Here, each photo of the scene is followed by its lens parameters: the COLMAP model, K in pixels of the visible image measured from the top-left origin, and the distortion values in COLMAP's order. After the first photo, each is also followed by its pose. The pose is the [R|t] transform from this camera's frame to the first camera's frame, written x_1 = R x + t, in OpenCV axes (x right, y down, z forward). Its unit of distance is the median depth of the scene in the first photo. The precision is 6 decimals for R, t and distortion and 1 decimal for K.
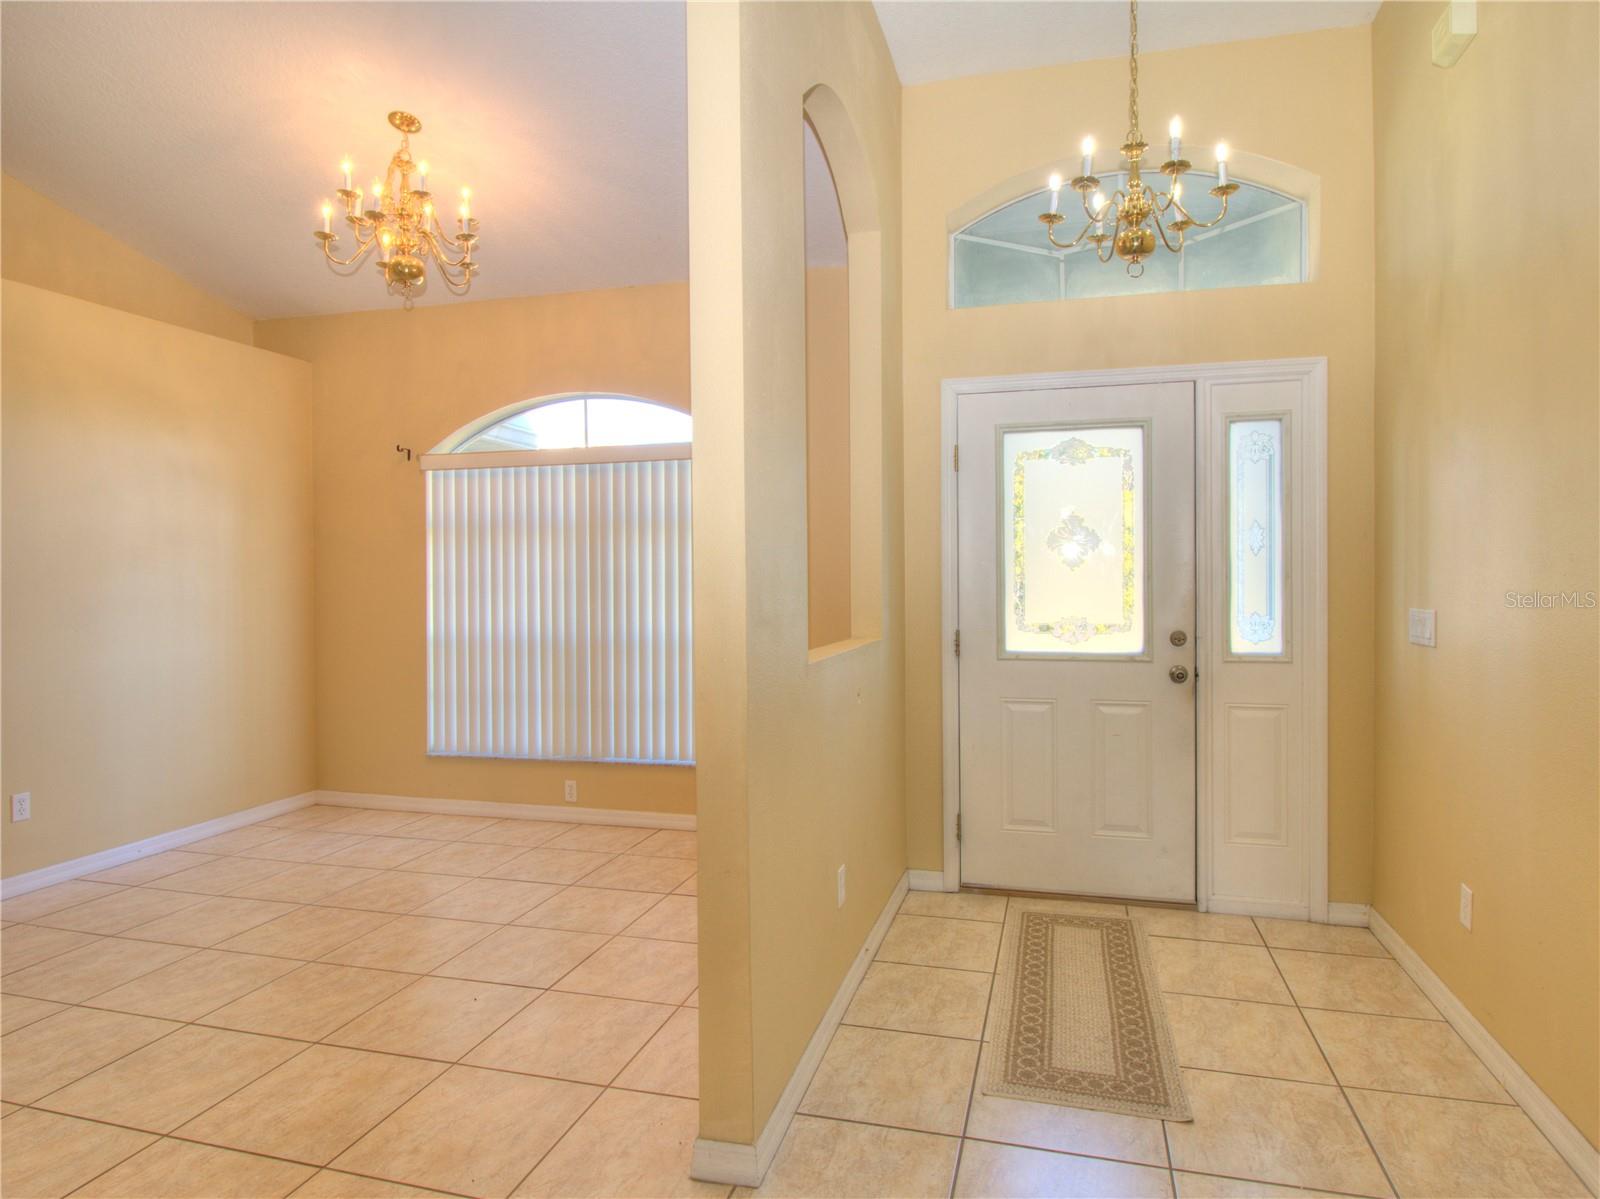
lens RADIAL K [[901.2, 0, 832.6], [0, 901.2, 587.9], [0, 0, 1]] dist [-0.010503, -0.003615]
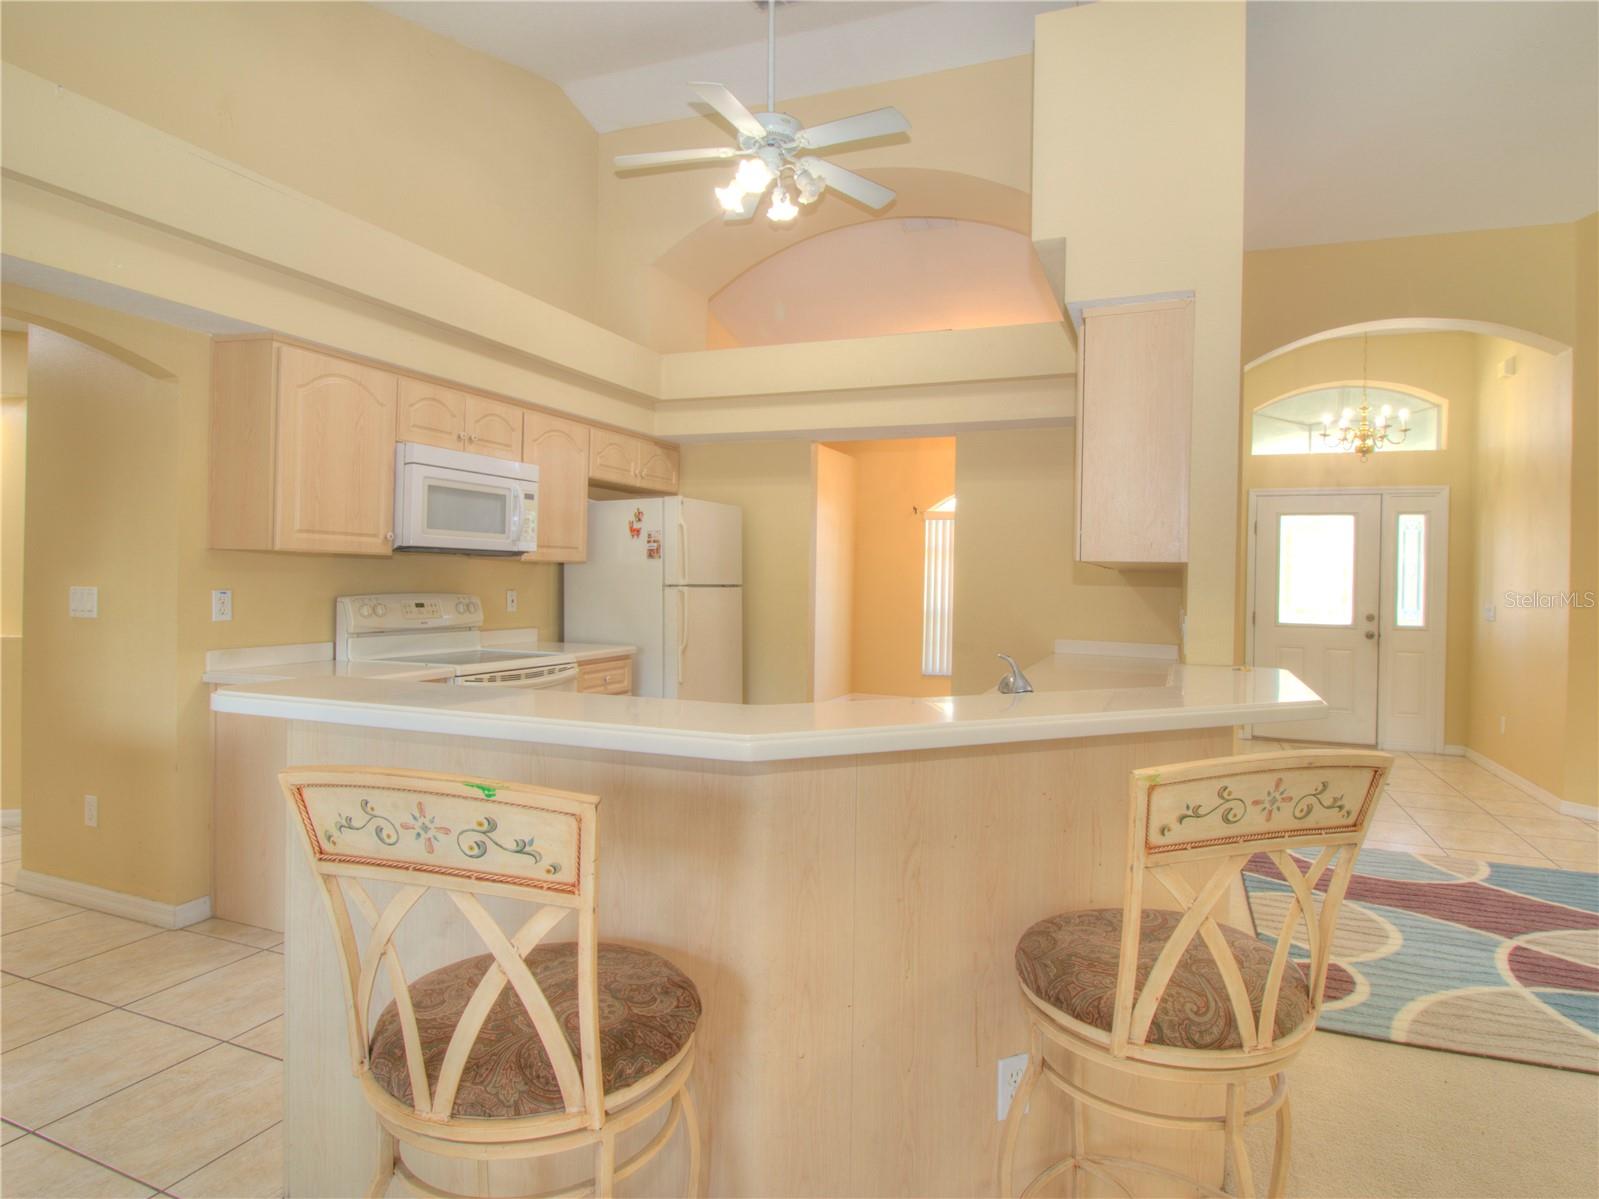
lens RADIAL K [[900.7, 0, 832.1], [0, 900.7, 587.9], [0, 0, 1]] dist [-0.010503, -0.003615]
pose [[0.994153, 0.026561, -0.104662, -0.566134], [-0.026947, 0.999634, -0.002270, 0.022813], [0.104563, 0.005077, 0.994505, -1.058002]]
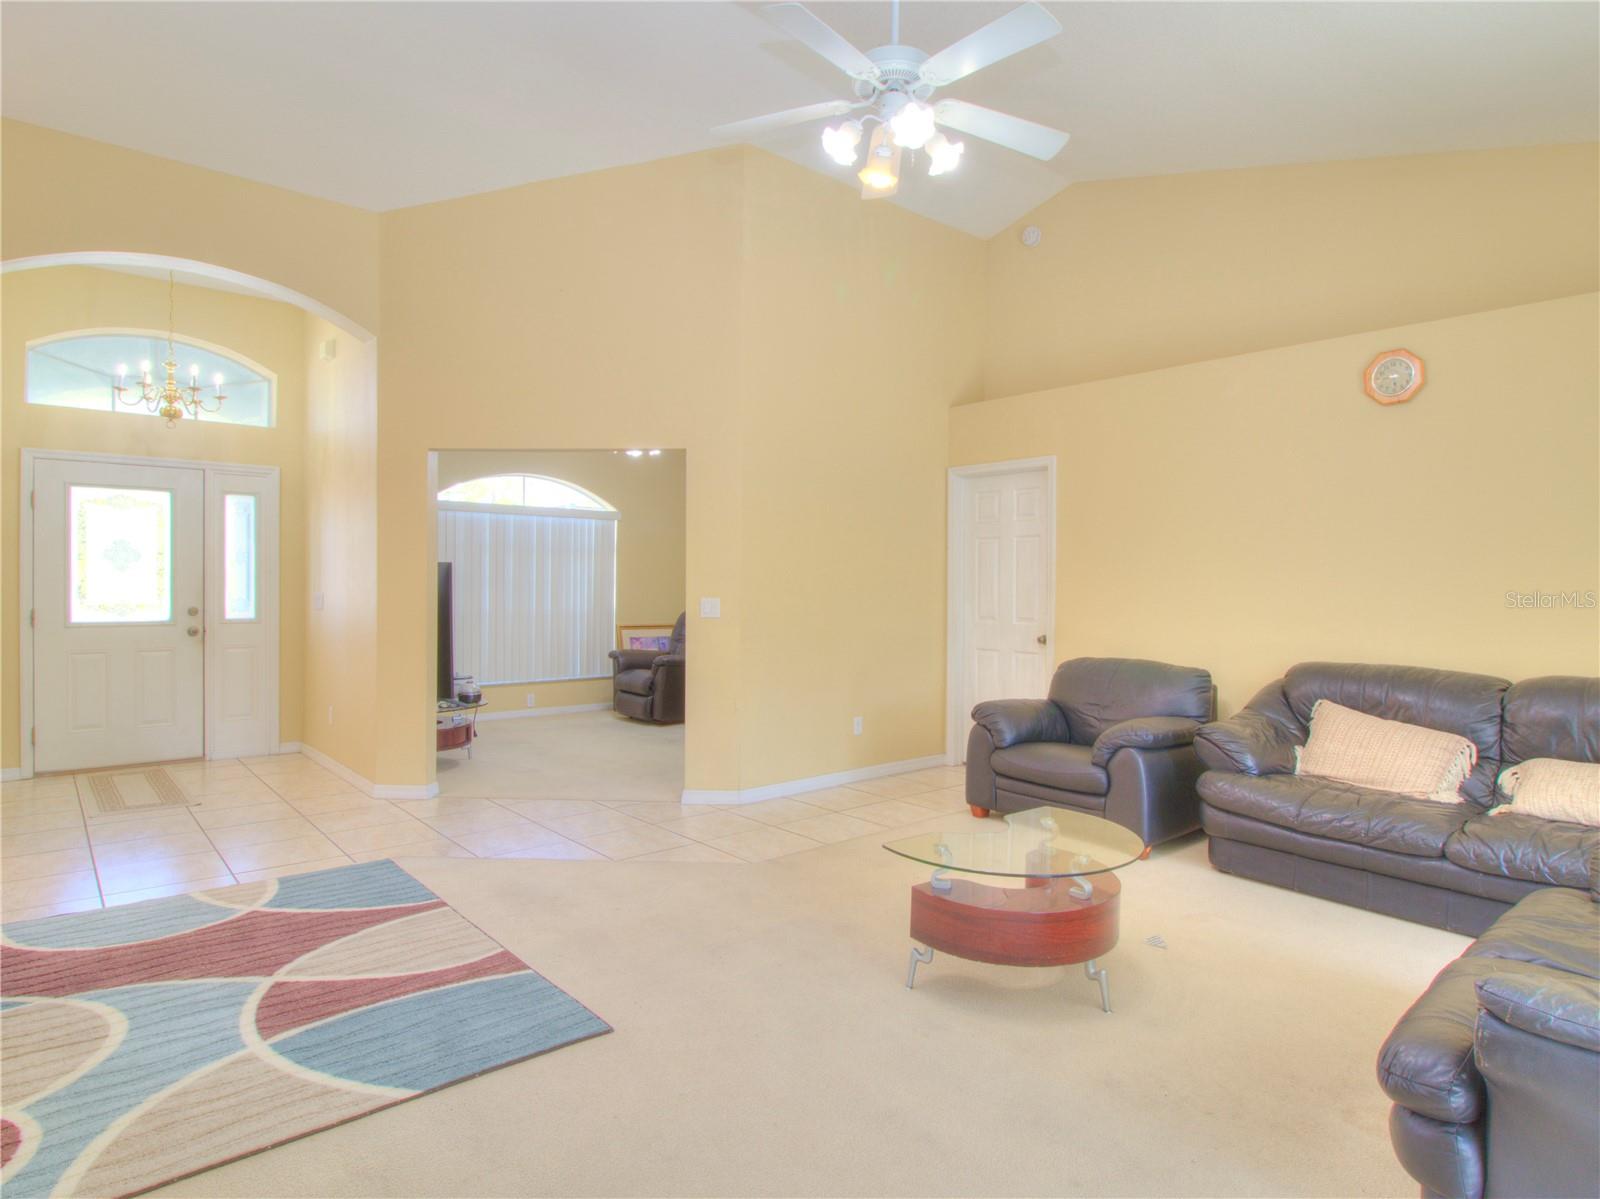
lens RADIAL K [[901.2, 0, 832.6], [0, 901.2, 587.9], [0, 0, 1]] dist [-0.010503, -0.003615]
pose [[0.553449, 0.005839, 0.832863, -0.355627], [0.000408, 0.999973, -0.007282, 0.020410], [-0.832883, 0.004370, 0.553432, -0.940448]]
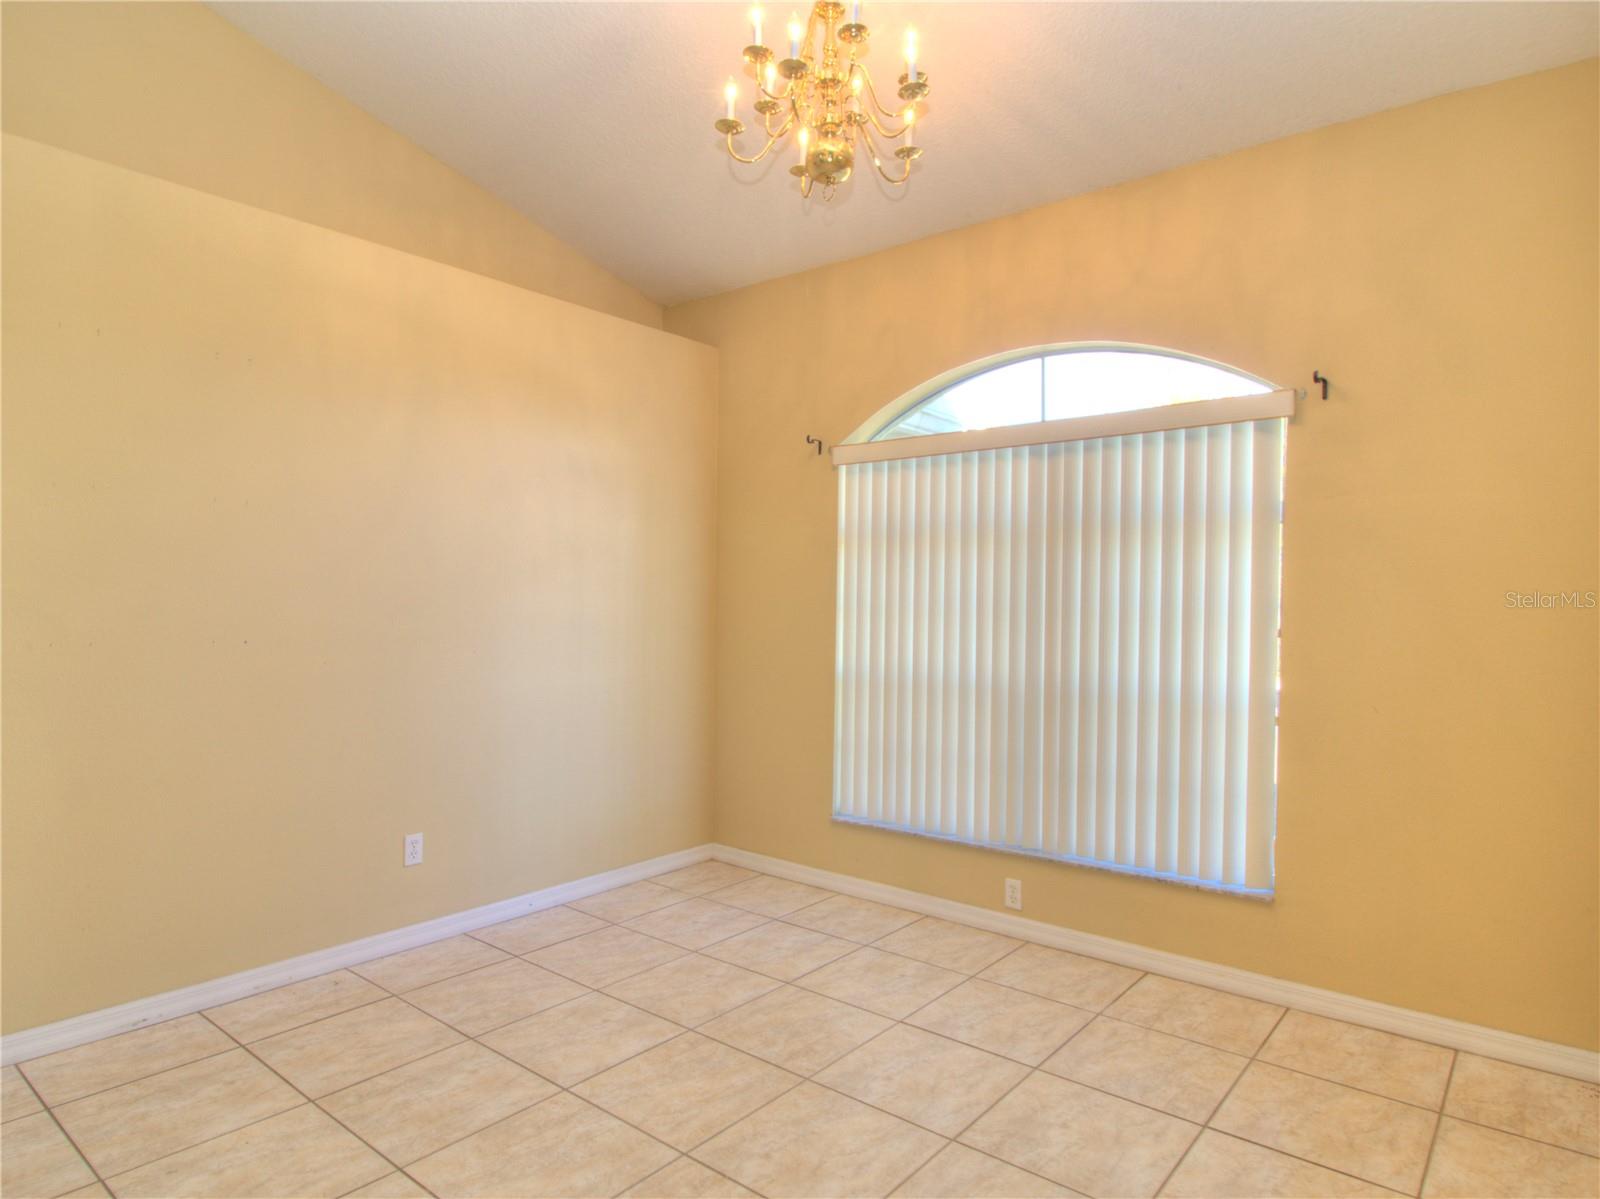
lens RADIAL K [[907.9, 0, 797.4], [0, 907.9, 616.6], [0, 0, 1]] dist [-0.002591, -0.000848]
pose [[0.900684, 0.023382, -0.433845, -0.163995], [-0.022234, 0.999723, 0.007720, -0.000562], [0.433905, 0.002693, 0.900954, 0.317000]]
